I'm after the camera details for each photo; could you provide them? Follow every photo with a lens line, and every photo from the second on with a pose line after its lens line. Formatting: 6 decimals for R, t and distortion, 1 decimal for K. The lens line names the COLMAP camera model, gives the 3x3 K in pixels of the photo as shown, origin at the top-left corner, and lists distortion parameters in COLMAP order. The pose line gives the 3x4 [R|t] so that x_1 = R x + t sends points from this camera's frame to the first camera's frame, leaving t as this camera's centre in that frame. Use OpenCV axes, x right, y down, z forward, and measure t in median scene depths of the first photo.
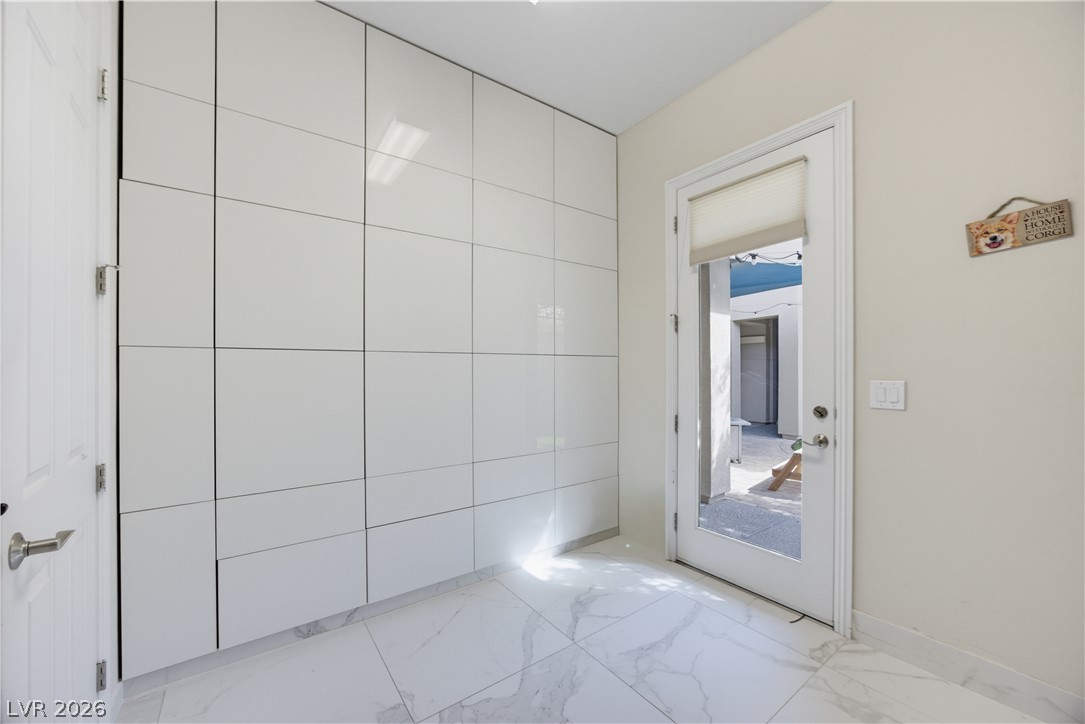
lens RADIAL K [[415.5, 0, 542.3], [0, 415.5, 365.2], [0, 0, 1]] dist [-0.017781, 0.000127]
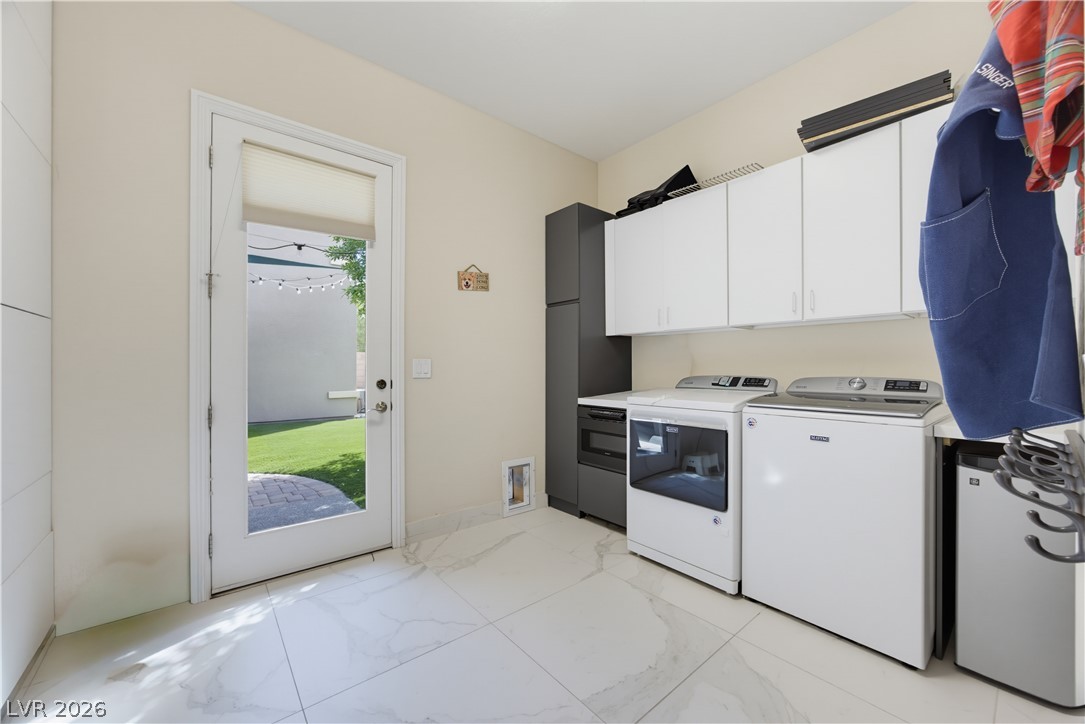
lens RADIAL K [[415.5, 0, 542.3], [0, 415.5, 365.2], [0, 0, 1]] dist [-0.017781, 0.000127]
pose [[-0.062027, 0.004657, 0.998064, -0.637151], [-0.006592, 0.999965, -0.005076, 0.059061], [-0.998053, -0.006894, -0.061994, 0.592180]]
